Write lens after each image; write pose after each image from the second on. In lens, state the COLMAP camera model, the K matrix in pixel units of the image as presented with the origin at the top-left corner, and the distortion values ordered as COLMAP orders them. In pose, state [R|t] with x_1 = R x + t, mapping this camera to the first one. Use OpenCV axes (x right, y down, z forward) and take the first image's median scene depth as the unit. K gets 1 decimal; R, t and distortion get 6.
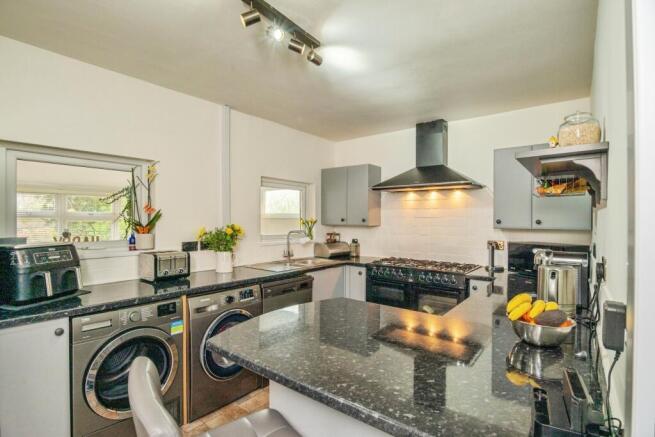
lens RADIAL K [[314.9, 0, 322.5], [0, 314.9, 221.9], [0, 0, 1]] dist [-0.022014, -0.000634]
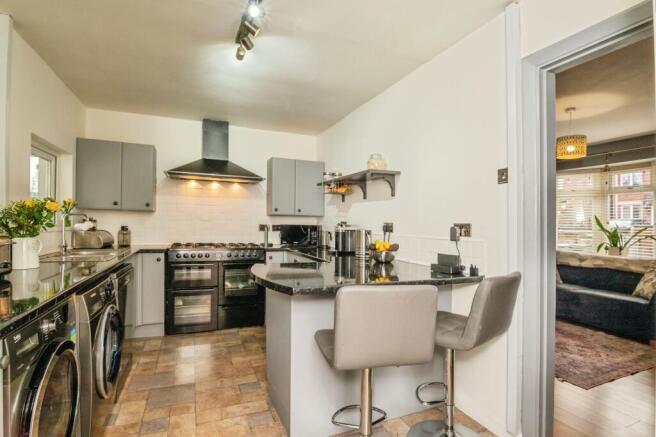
lens RADIAL K [[315.3, 0, 329.2], [0, 315.3, 218.8], [0, 0, 1]] dist [-0.022014, -0.000634]
pose [[0.478704, 0.015986, 0.877831, -0.437979], [-0.013398, 0.999851, -0.010902, 0.041281], [-0.877874, -0.006542, 0.478847, 0.095871]]
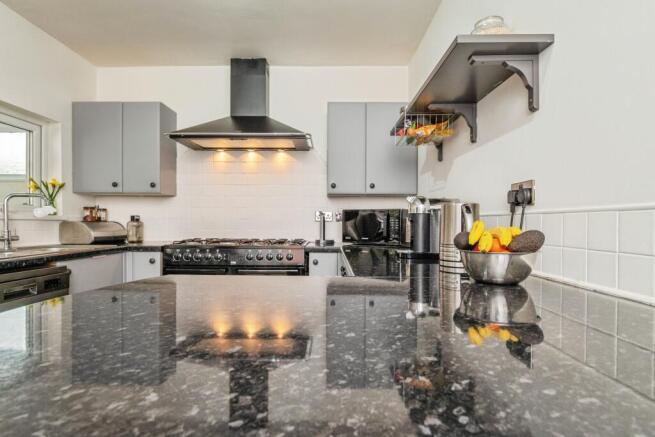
lens RADIAL K [[360.8, 0, 327.8], [0, 360.8, 222.8], [0, 0, 1]] dist [-0.021435, -0.003331]
pose [[0.781879, -0.004459, 0.623415, -0.055532], [0.003832, 0.999990, 0.002346, 0.078506], [-0.623419, 0.000555, 0.781888, 0.183188]]
